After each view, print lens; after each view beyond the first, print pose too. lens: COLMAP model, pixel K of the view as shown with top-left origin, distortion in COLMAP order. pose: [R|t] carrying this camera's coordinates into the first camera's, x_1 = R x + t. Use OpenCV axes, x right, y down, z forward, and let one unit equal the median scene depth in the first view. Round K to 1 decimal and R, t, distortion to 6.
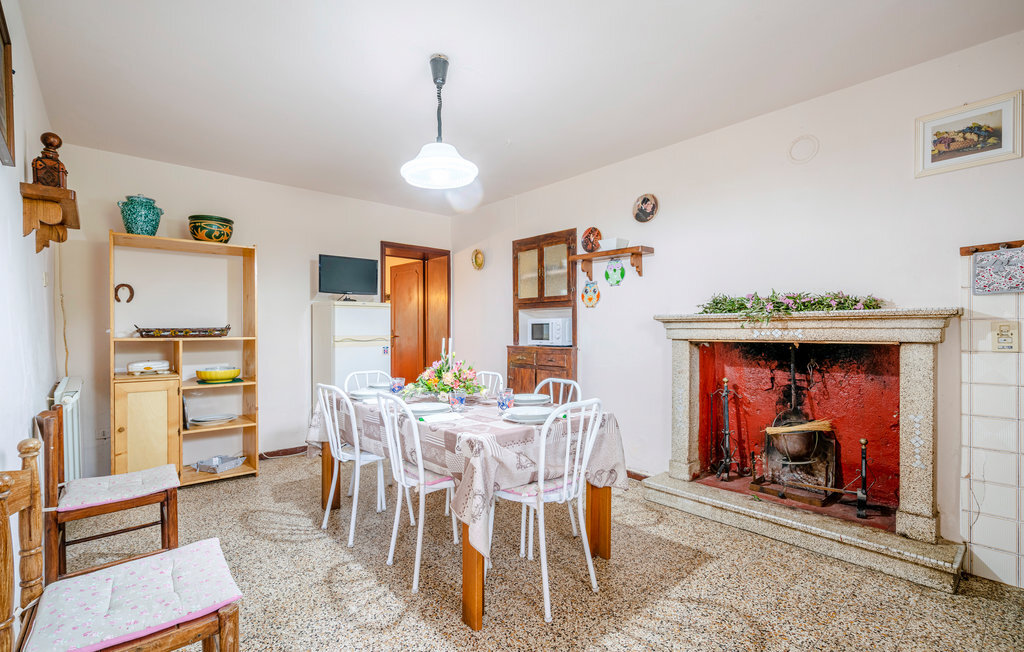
lens RADIAL K [[468.4, 0, 509.1], [0, 468.4, 330.6], [0, 0, 1]] dist [-0.000379, 0.000047]
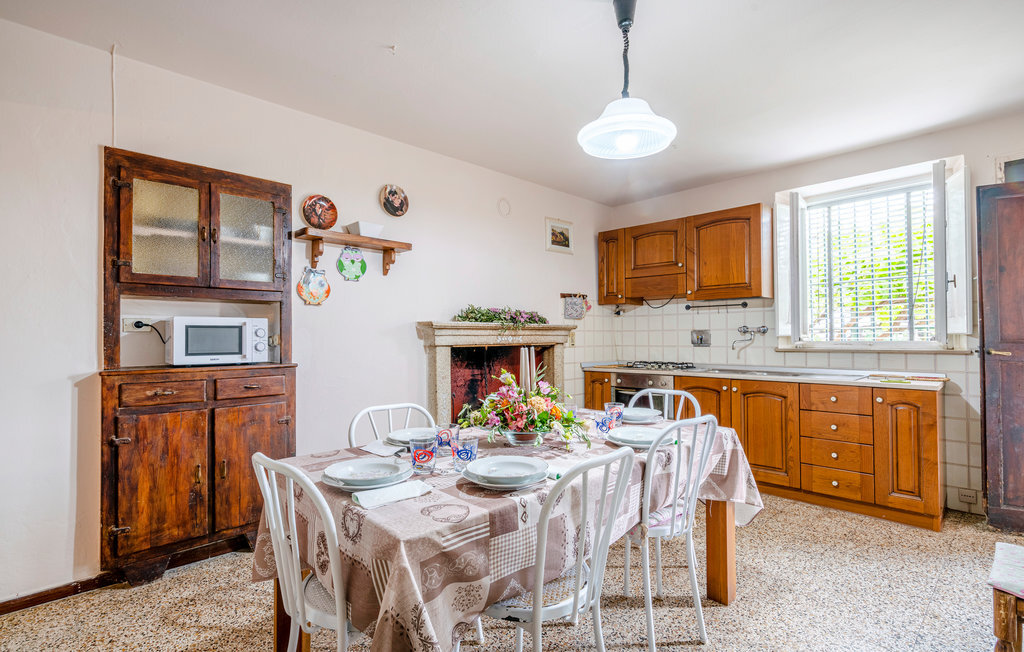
lens RADIAL K [[468.4, 0, 509.1], [0, 468.4, 330.6], [0, 0, 1]] dist [-0.000379, 0.000047]
pose [[-0.021350, 0.015671, 0.999649, -0.608130], [0.007367, 0.999852, -0.015517, 0.002271], [-0.999745, 0.007033, -0.021462, 0.804575]]
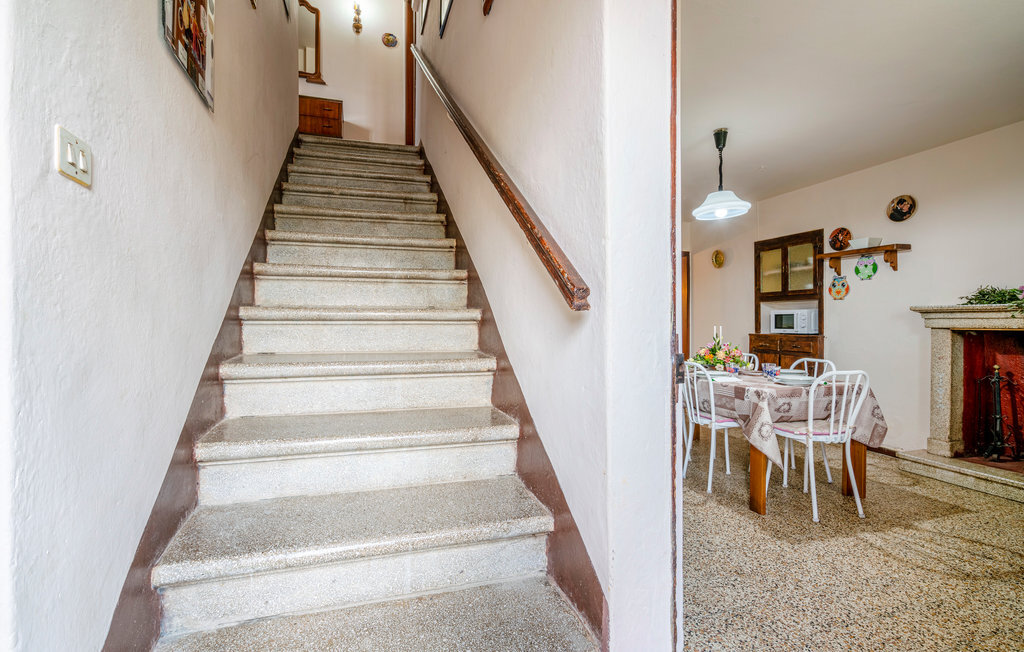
lens RADIAL K [[466.6, 0, 507.0], [0, 466.6, 324.9], [0, 0, 1]] dist [0.002414, 0.000216]
pose [[0.914680, 0.001975, -0.404174, -0.110530], [0.001147, 0.999971, 0.007482, 0.001709], [0.404177, -0.007307, 0.914652, -0.377108]]
